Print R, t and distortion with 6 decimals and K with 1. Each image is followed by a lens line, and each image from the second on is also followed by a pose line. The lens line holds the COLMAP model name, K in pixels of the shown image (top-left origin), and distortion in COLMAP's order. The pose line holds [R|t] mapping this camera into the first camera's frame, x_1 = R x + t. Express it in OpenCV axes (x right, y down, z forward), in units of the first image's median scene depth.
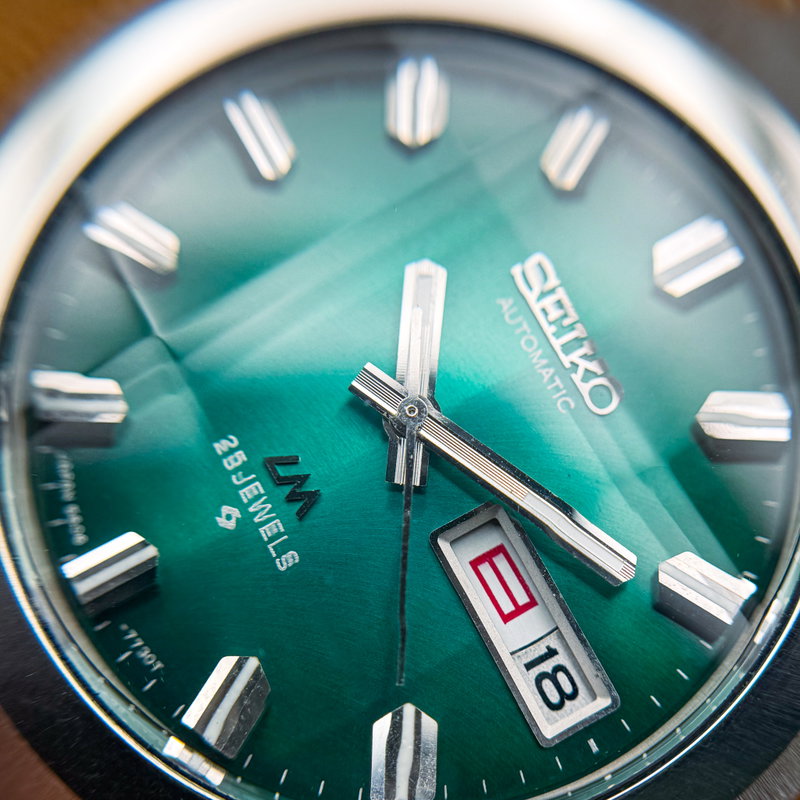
lens RADIAL K [[1486.5, 0, 411.9], [0, 1486.5, 459.3], [0, 0, 1]] dist [0.812832, -4.471066]
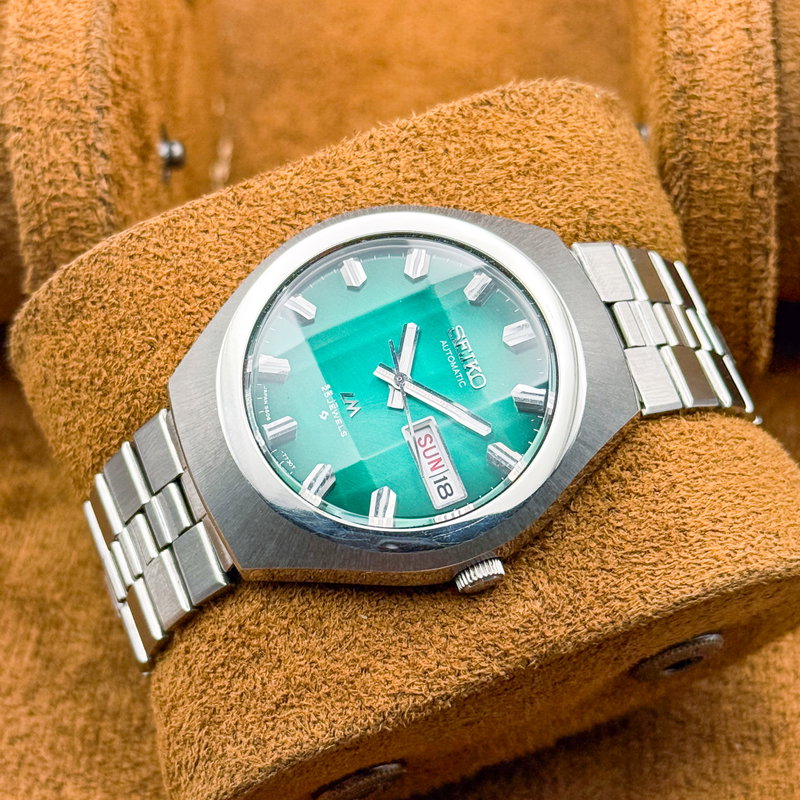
lens RADIAL K [[2062.2, 0, 385.7], [0, 2062.2, 402.3], [0, 0, 1]] dist [-0.064167, 2.346191]
pose [[0.992706, 0.086581, -0.083899, 0.274563], [-0.095606, 0.989288, -0.110311, 0.396145], [0.073450, 0.117528, 0.990350, -2.479839]]
